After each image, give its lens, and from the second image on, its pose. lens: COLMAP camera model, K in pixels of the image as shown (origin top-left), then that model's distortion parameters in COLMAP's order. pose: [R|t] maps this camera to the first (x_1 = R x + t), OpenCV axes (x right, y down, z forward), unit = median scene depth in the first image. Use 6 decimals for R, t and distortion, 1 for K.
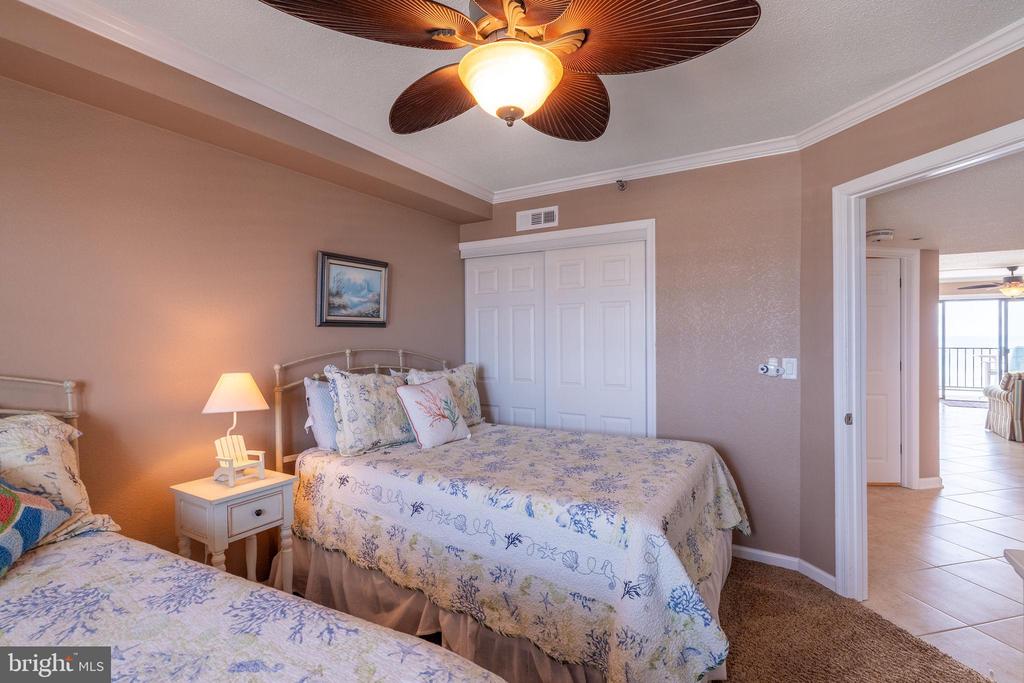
lens RADIAL K [[484.2, 0, 514.4], [0, 484.2, 337.2], [0, 0, 1]] dist [0.000179, -0.000131]
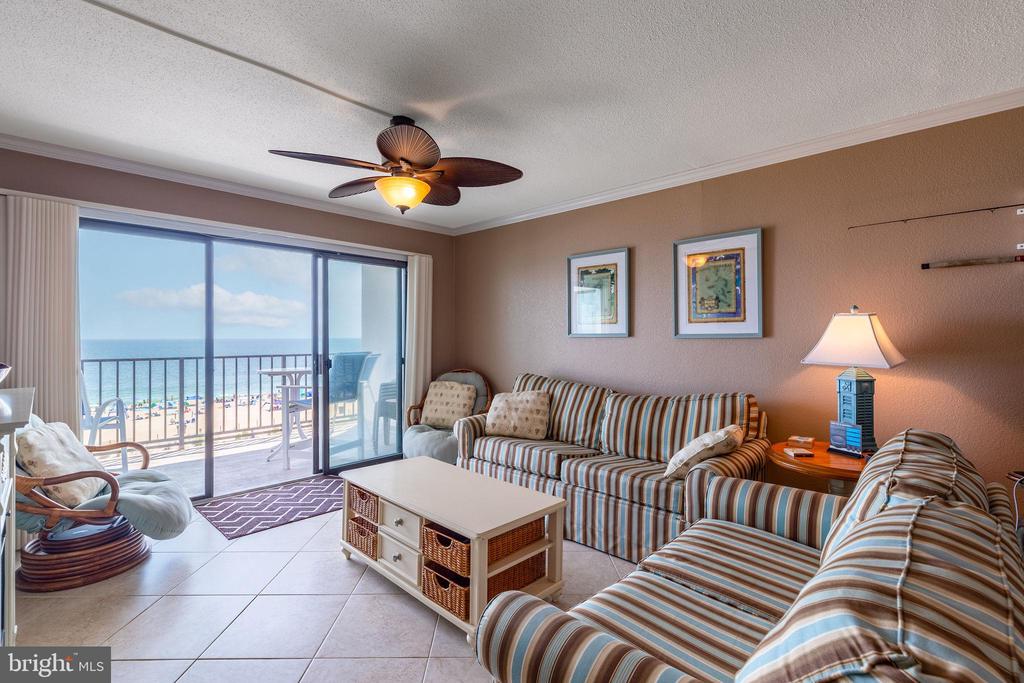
lens RADIAL K [[476.0, 0, 511.4], [0, 476.0, 337.3], [0, 0, 1]] dist [0.000955, 0.000174]
pose [[0.243645, 0.011668, 0.969794, 0.725305], [-0.005443, 0.999928, -0.010663, 0.008938], [-0.969849, -0.002681, 0.243691, 0.846007]]
